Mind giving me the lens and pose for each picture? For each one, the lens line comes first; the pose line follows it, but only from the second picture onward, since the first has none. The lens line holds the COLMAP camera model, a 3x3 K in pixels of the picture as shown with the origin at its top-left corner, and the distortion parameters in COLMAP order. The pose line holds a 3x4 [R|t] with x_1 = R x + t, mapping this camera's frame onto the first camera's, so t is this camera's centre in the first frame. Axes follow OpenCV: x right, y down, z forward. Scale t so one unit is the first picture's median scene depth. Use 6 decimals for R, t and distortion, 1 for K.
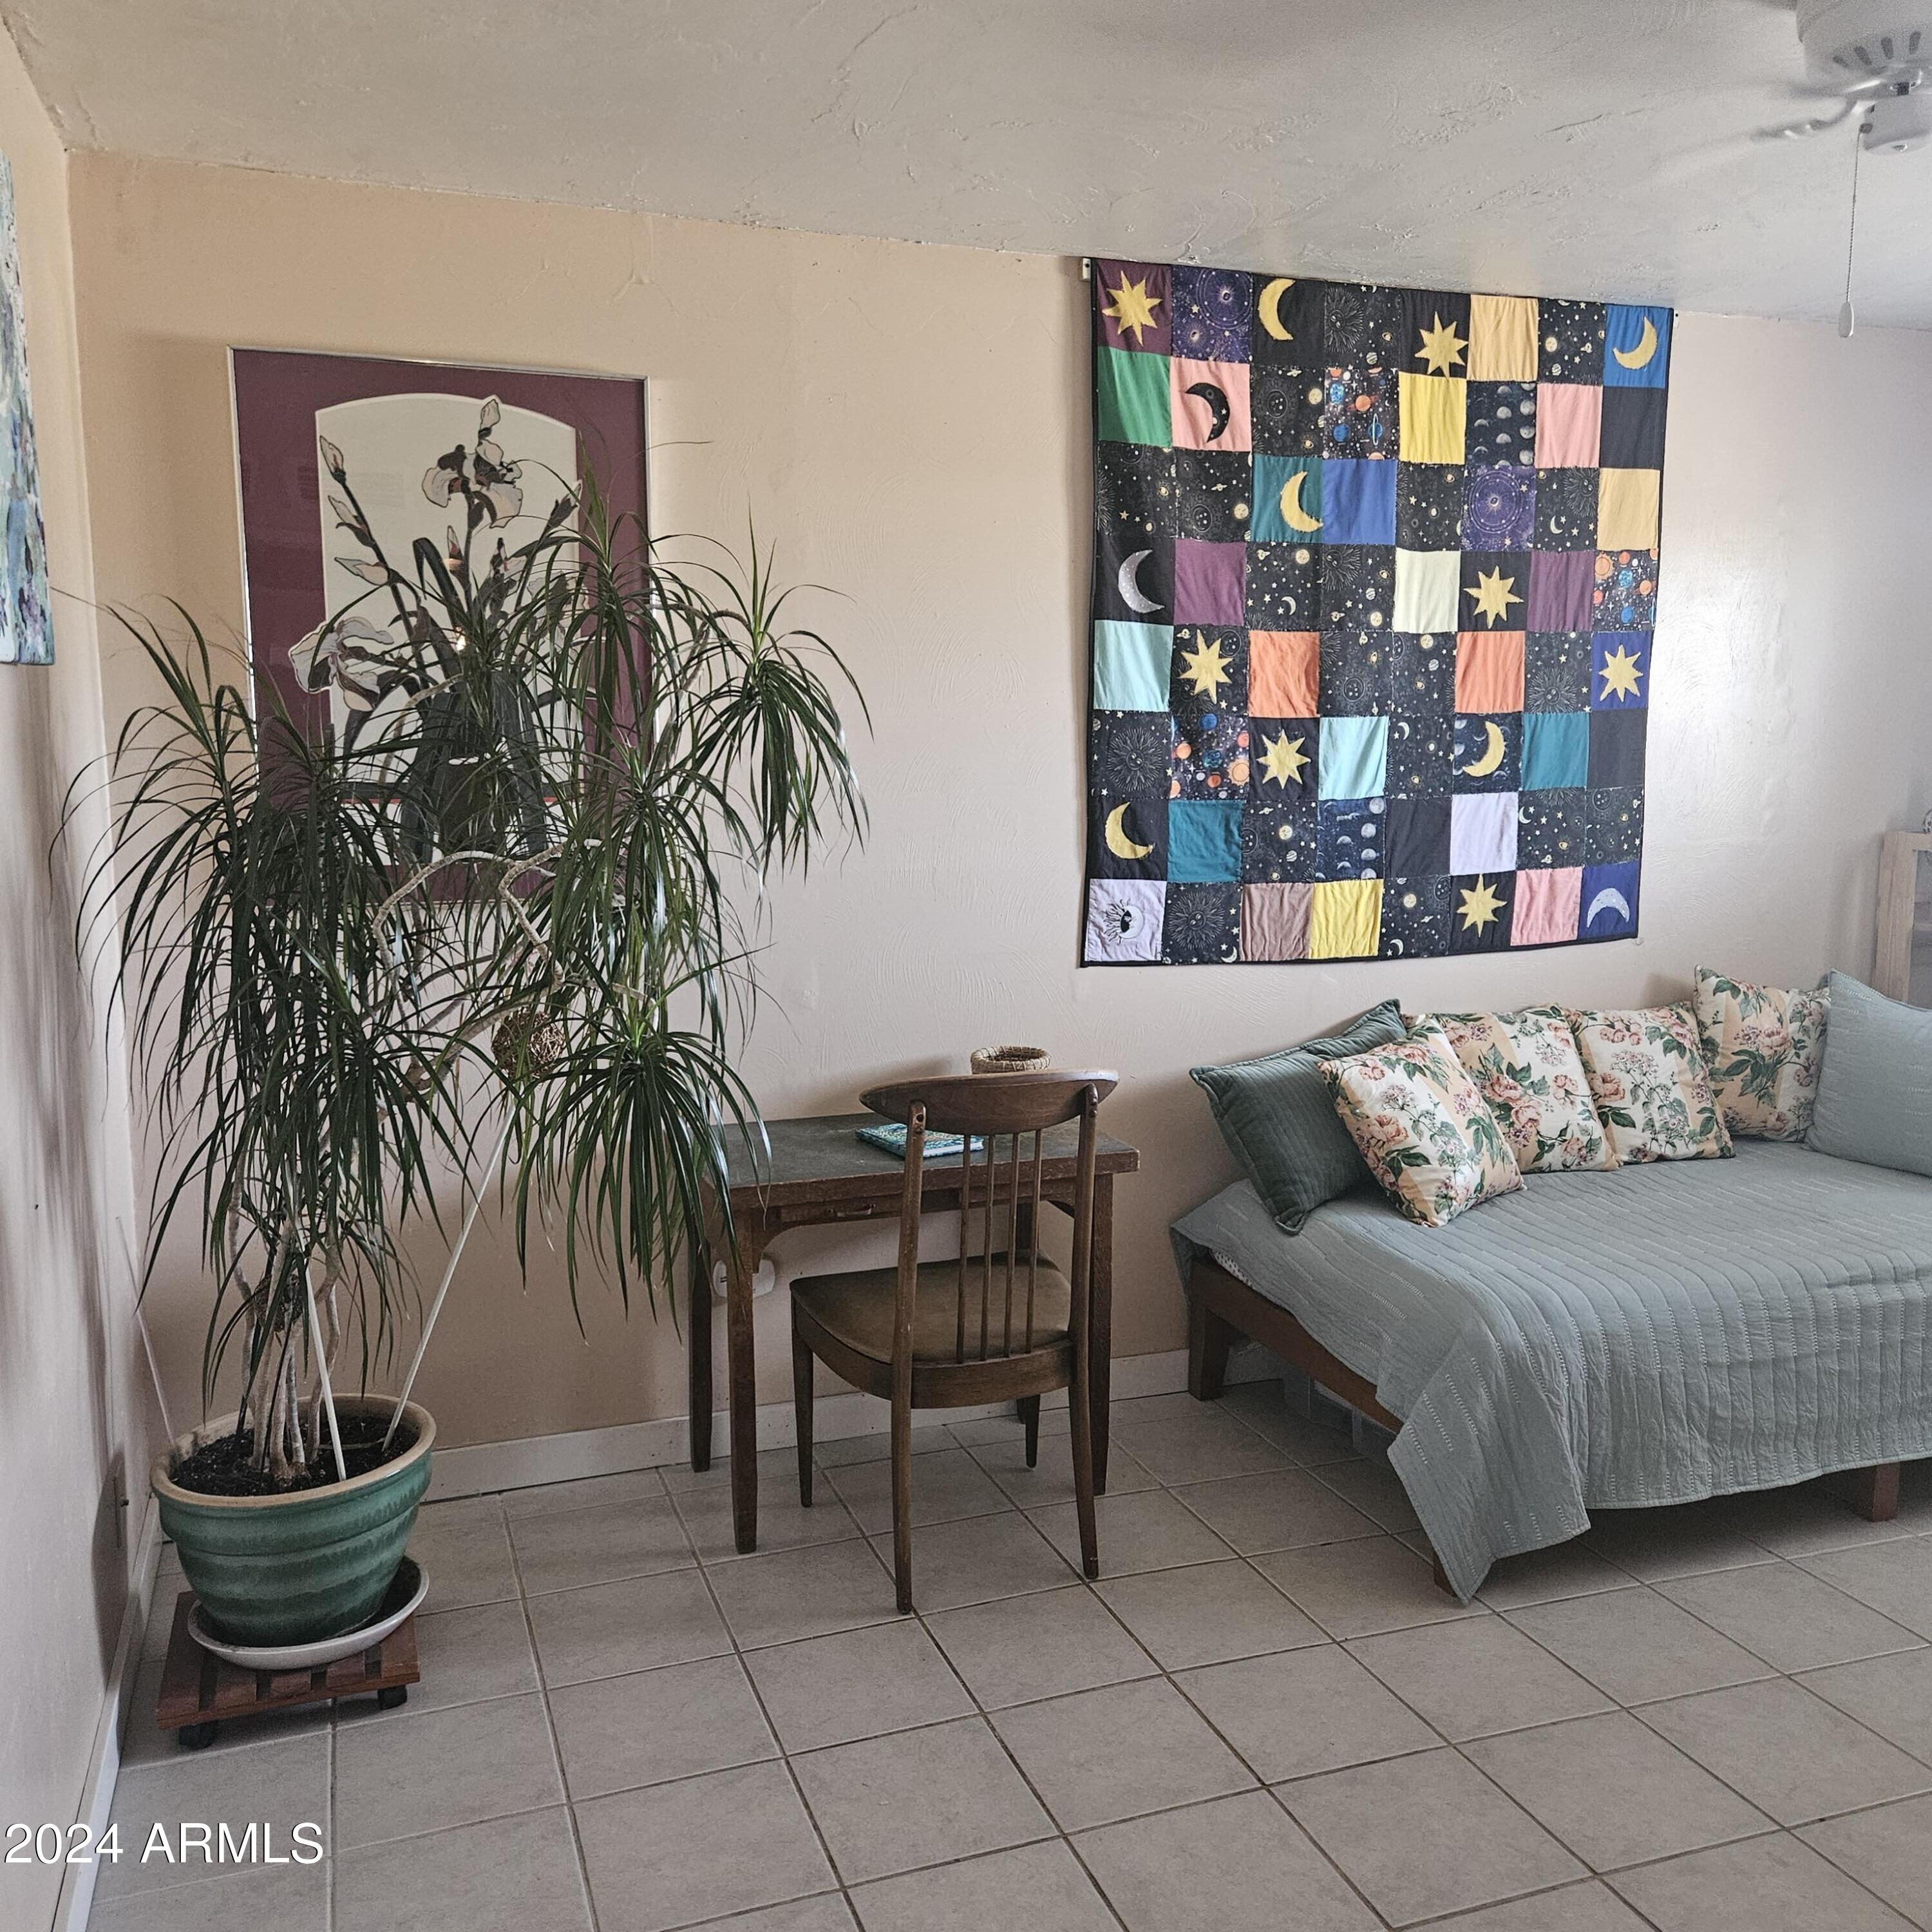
lens RADIAL K [[1711.2, 0, 946.6], [0, 1711.2, 971.4], [0, 0, 1]] dist [0.075528, -0.072357]
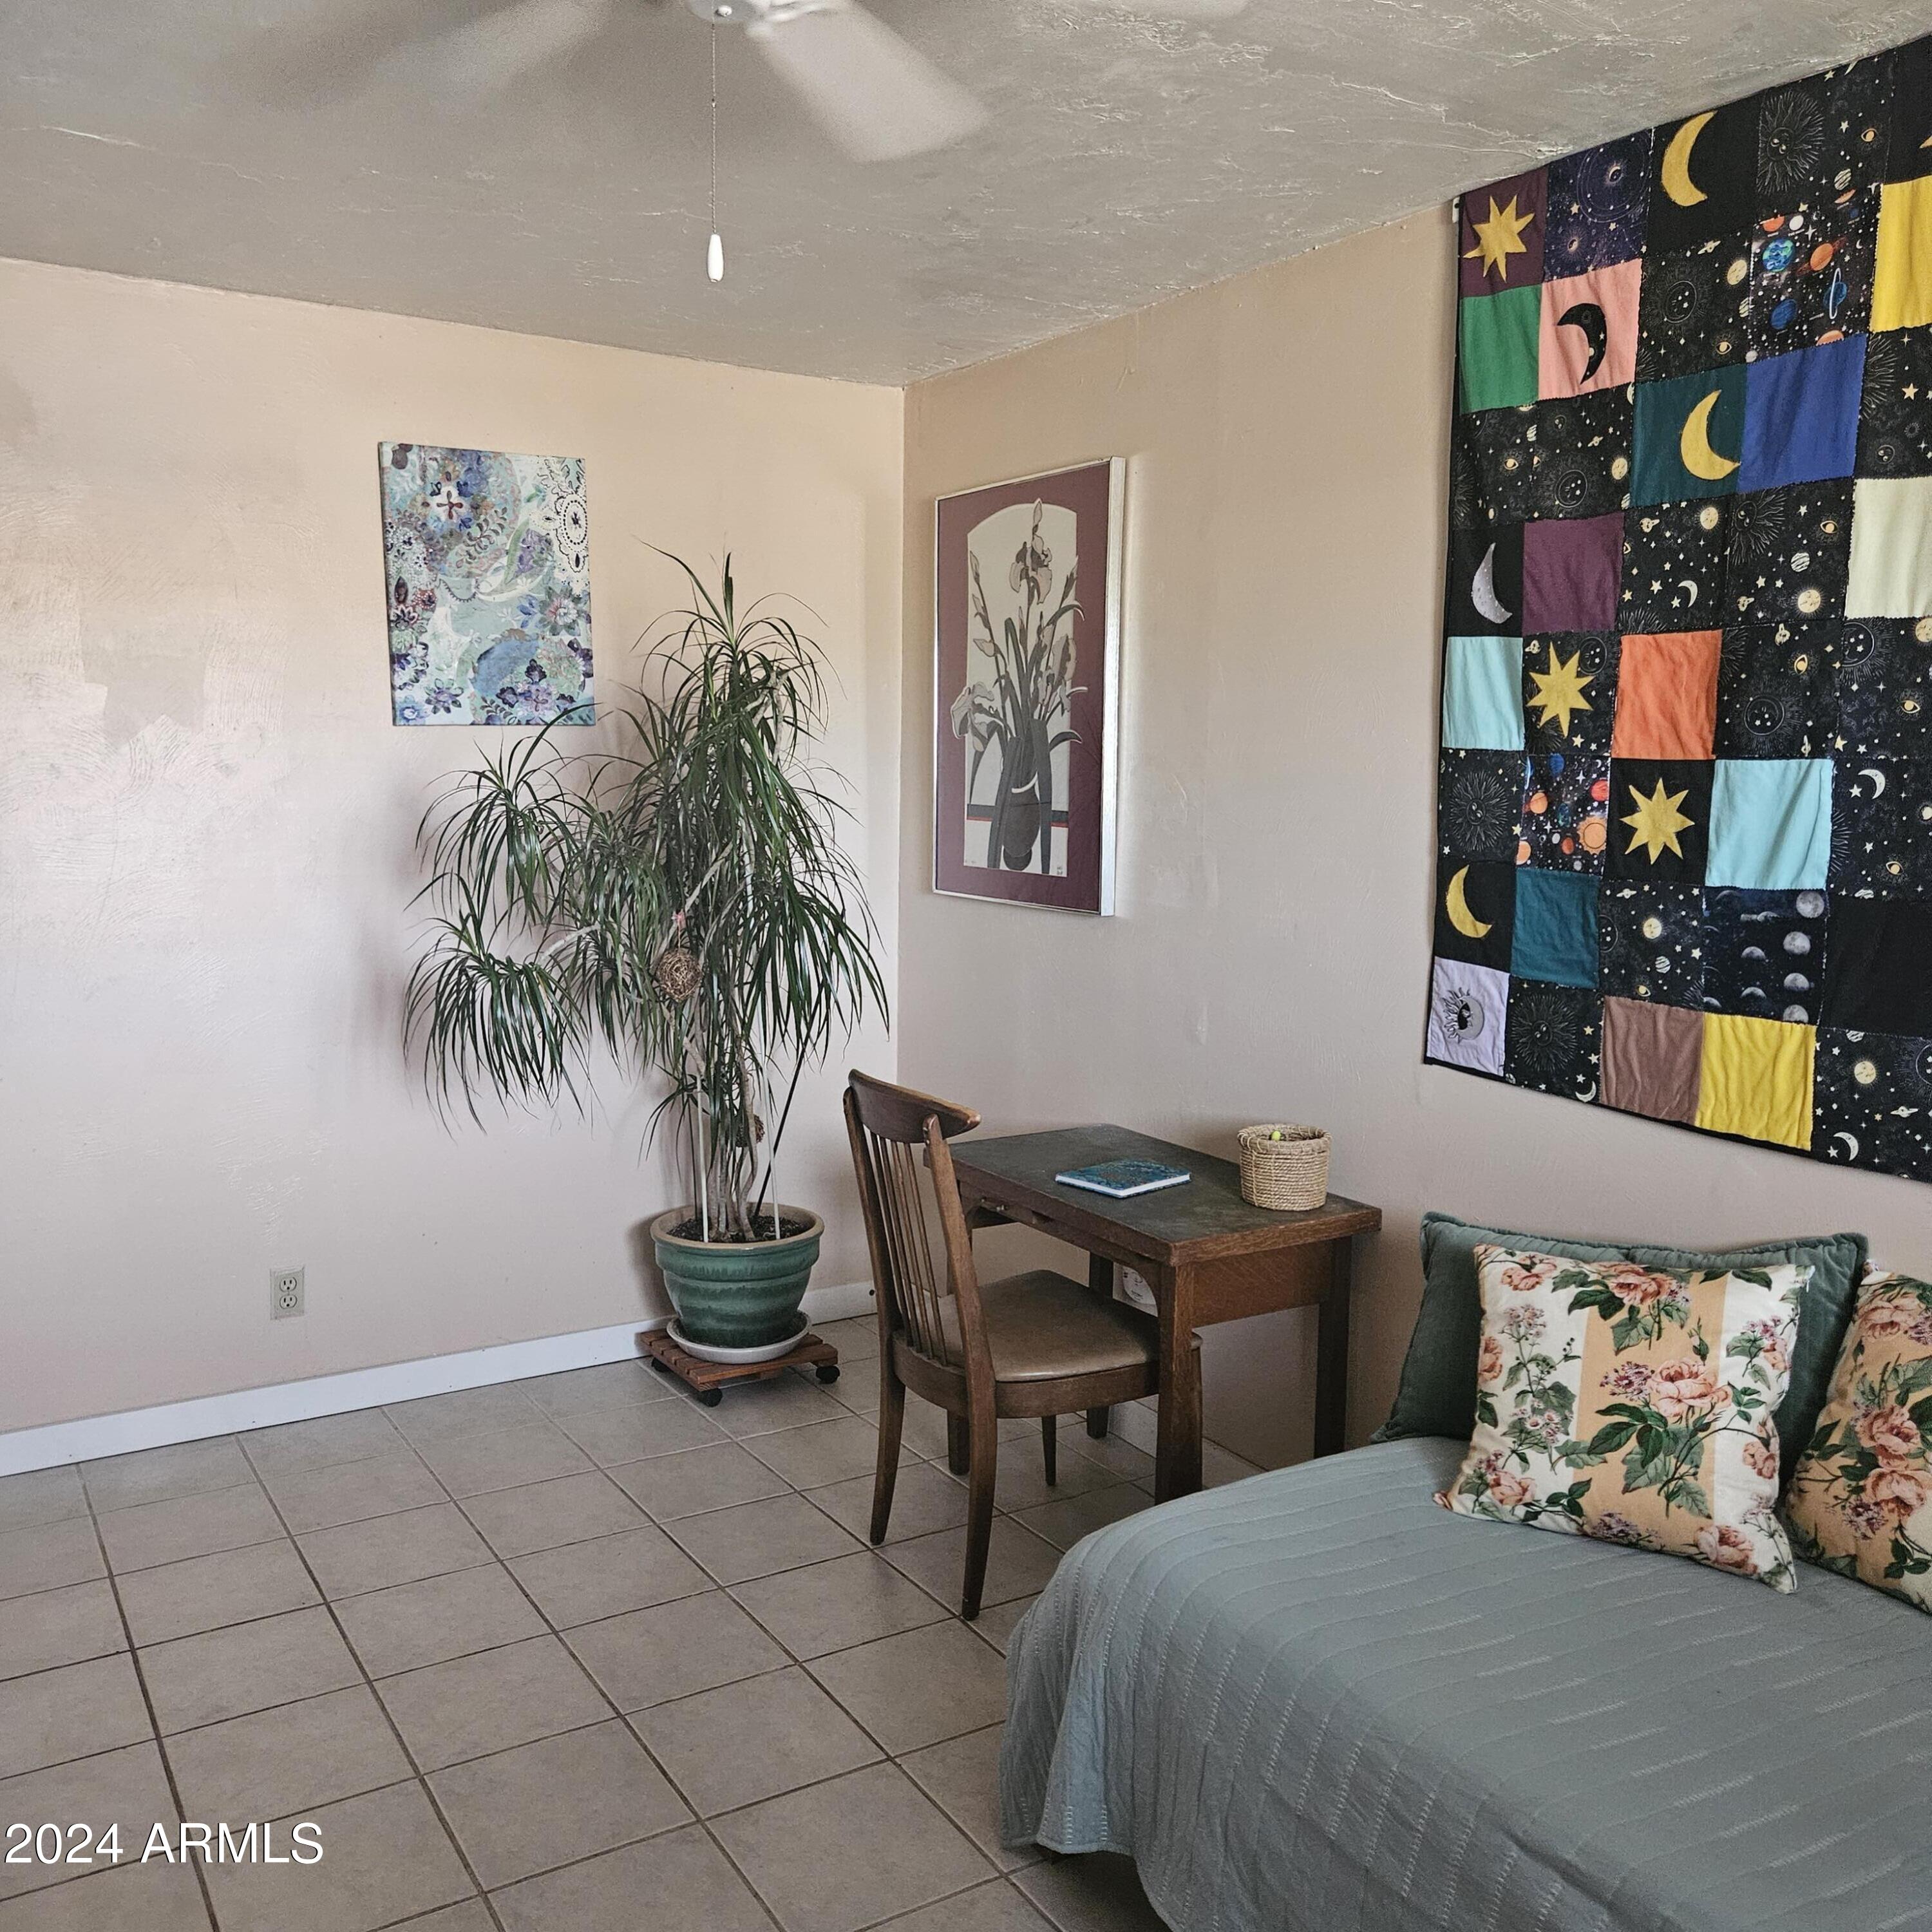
lens RADIAL K [[1711.2, 0, 946.6], [0, 1711.2, 971.4], [0, 0, 1]] dist [0.075528, -0.072357]
pose [[0.209270, 0.125559, -0.969763, 0.817996], [-0.149639, 0.984154, 0.095131, -0.089082], [0.966341, 0.125206, 0.224742, 0.590592]]
